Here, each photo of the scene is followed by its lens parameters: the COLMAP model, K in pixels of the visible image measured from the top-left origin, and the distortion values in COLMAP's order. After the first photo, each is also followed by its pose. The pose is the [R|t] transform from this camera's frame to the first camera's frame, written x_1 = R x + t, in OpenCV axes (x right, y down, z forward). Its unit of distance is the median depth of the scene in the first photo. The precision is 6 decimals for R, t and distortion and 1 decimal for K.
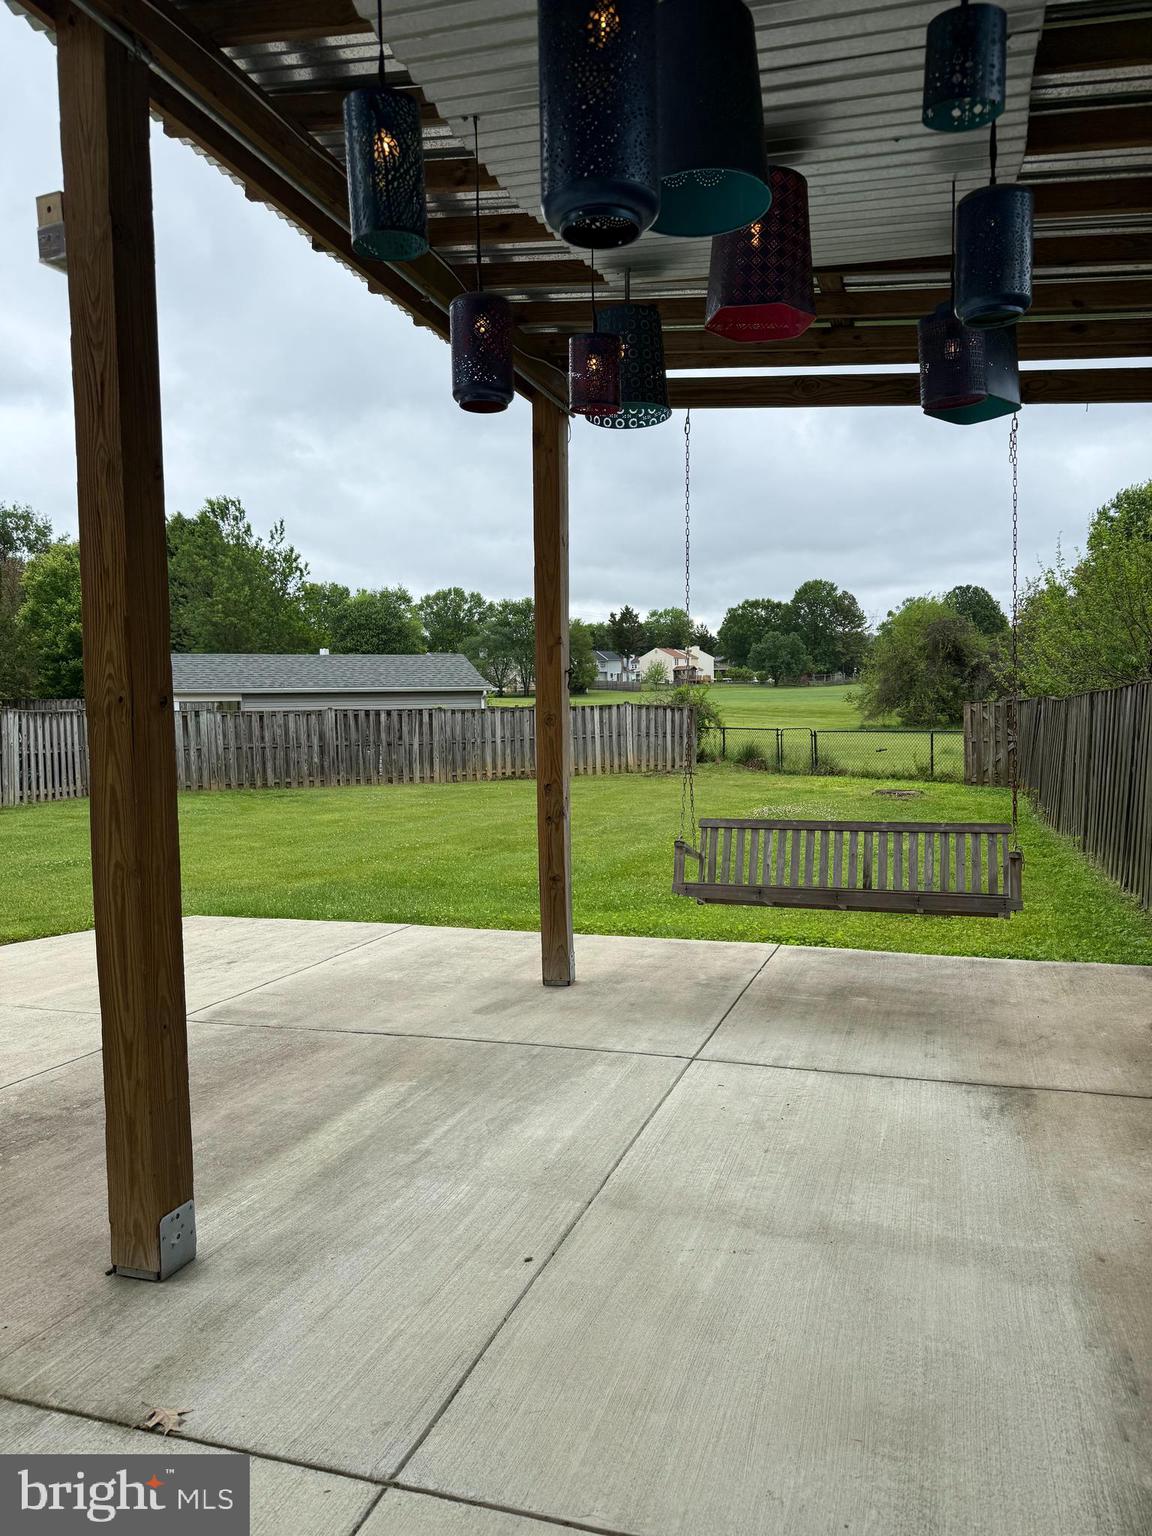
lens RADIAL K [[1094.0, 0, 578.8], [0, 1094.0, 757.1], [0, 0, 1]] dist [0.098374, -0.038786]
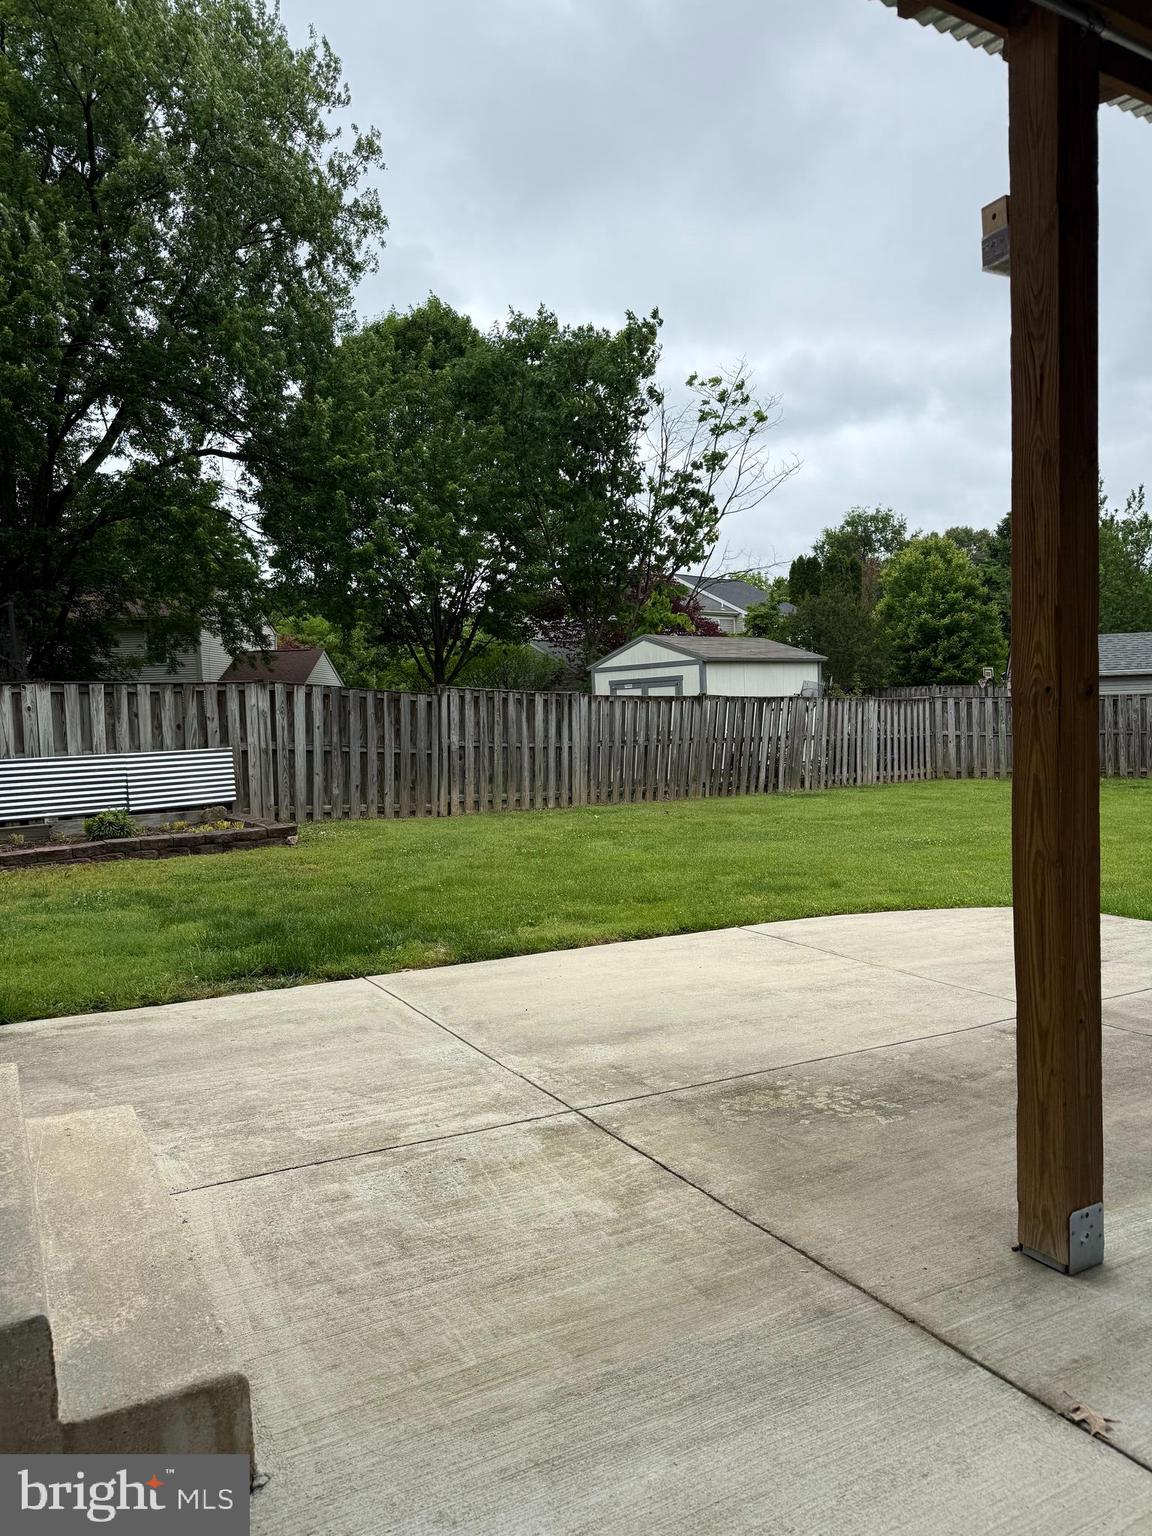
lens RADIAL K [[1094.0, 0, 583.9], [0, 1094.0, 754.2], [0, 0, 1]] dist [0.098374, -0.038786]
pose [[0.792924, 0.022258, -0.608913, -0.115851], [-0.013140, 0.999725, 0.019432, -0.006459], [0.609178, -0.007407, 0.792999, -0.044942]]
